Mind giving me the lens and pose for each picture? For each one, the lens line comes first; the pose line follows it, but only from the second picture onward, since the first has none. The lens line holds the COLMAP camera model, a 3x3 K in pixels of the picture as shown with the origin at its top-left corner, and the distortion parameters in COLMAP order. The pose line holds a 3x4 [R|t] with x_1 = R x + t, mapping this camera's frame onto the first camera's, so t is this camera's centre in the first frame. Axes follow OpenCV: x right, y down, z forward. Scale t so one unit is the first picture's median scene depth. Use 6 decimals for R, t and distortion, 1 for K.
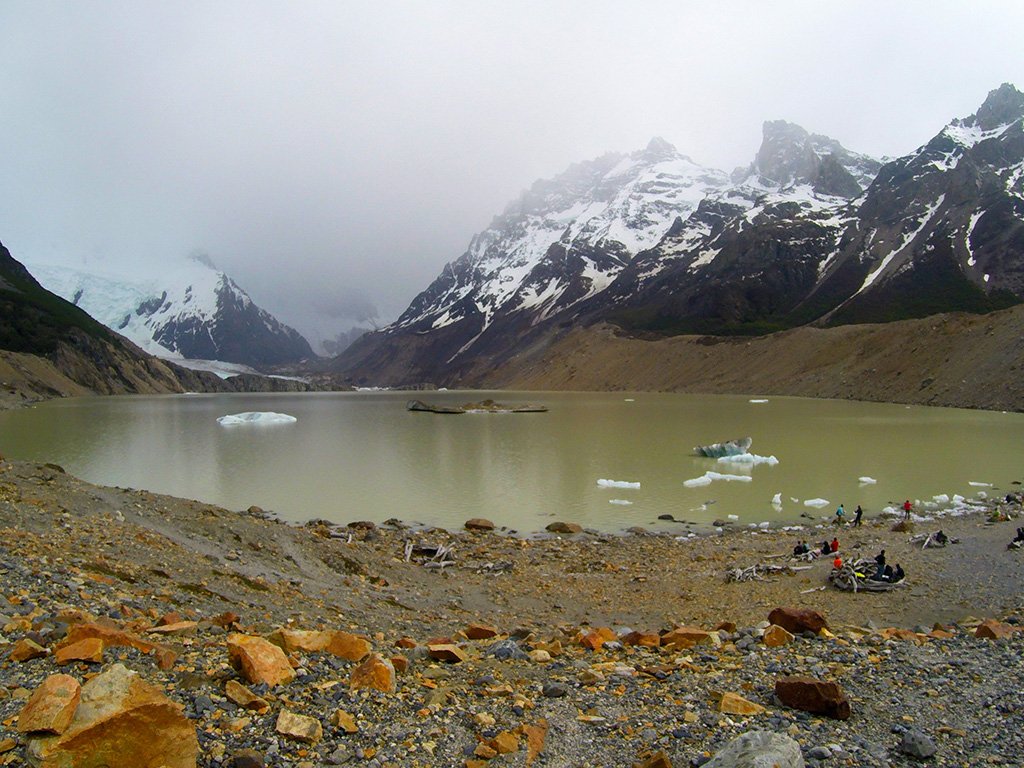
lens RADIAL K [[695.0, 0, 512.0], [0, 695.0, 384.0], [0, 0, 1]] dist [0.122962, -0.174702]
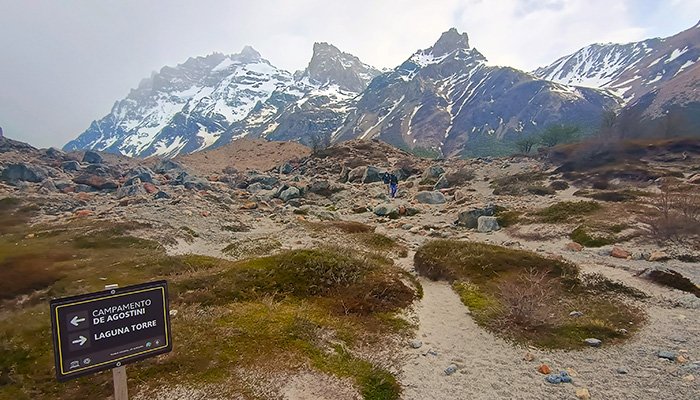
lens RADIAL K [[370.2, 0, 350.0], [0, 370.2, 200.0], [0, 0, 1]] dist [0.000570, 0.000526]
pose [[0.877958, -0.047870, 0.476338, -0.004609], [0.046911, 0.998802, 0.013912, -0.003391], [-0.476434, 0.010131, 0.879152, 0.117769]]
